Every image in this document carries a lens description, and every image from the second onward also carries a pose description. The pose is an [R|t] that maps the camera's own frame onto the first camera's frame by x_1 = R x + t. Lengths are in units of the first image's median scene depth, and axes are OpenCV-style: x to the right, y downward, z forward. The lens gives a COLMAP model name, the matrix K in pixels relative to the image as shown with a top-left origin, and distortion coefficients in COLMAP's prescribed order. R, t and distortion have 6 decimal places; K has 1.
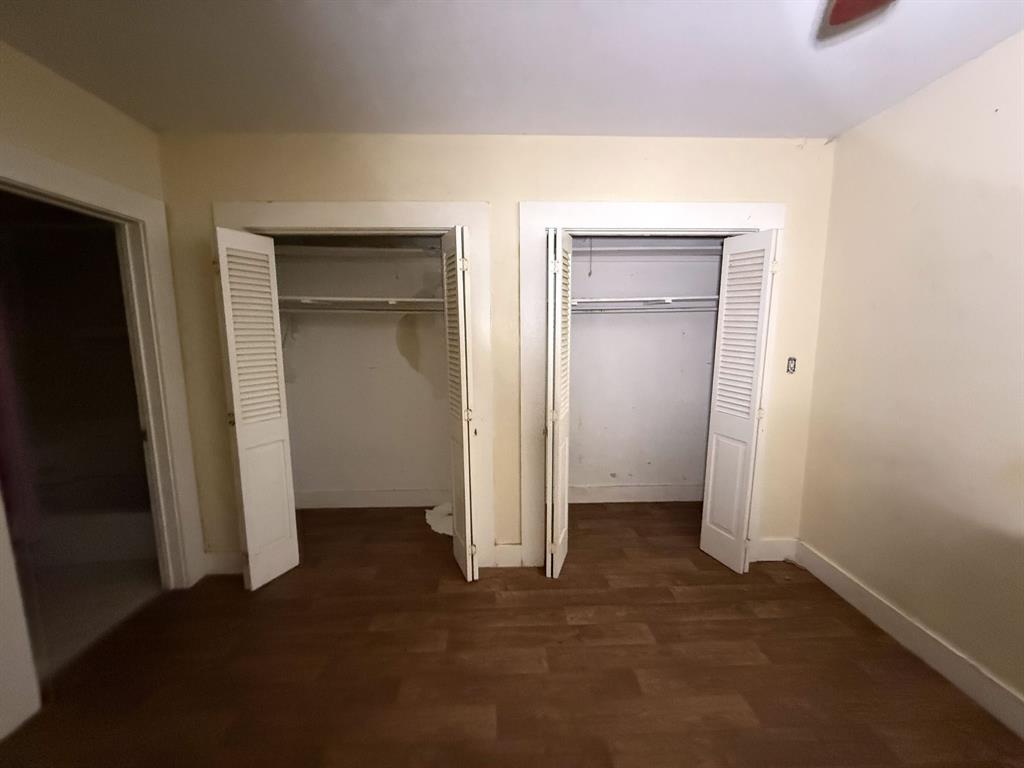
lens RADIAL K [[409.9, 0, 513.8], [0, 409.9, 382.8], [0, 0, 1]] dist [0.000453, -0.000268]
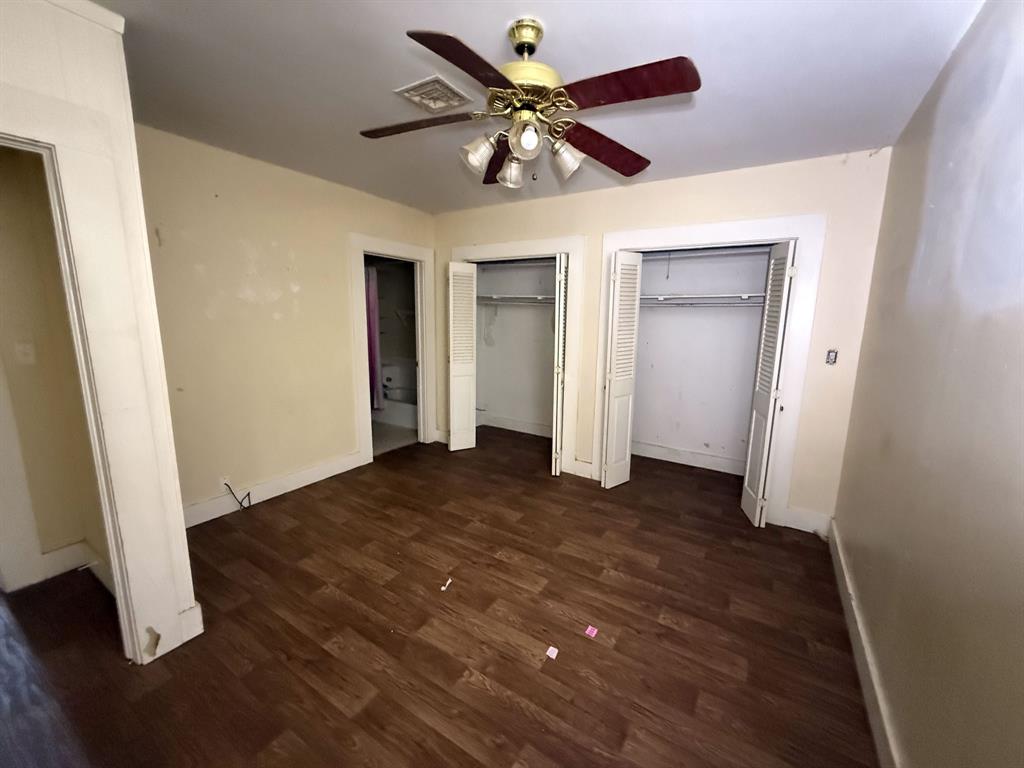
lens RADIAL K [[409.9, 0, 510.8], [0, 409.9, 385.3], [0, 0, 1]] dist [0.000453, -0.000268]
pose [[0.821388, 0.119743, -0.557659, 0.614868], [-0.098837, 0.992805, 0.067600, 0.046447], [0.561742, -0.000409, 0.827313, -0.418762]]
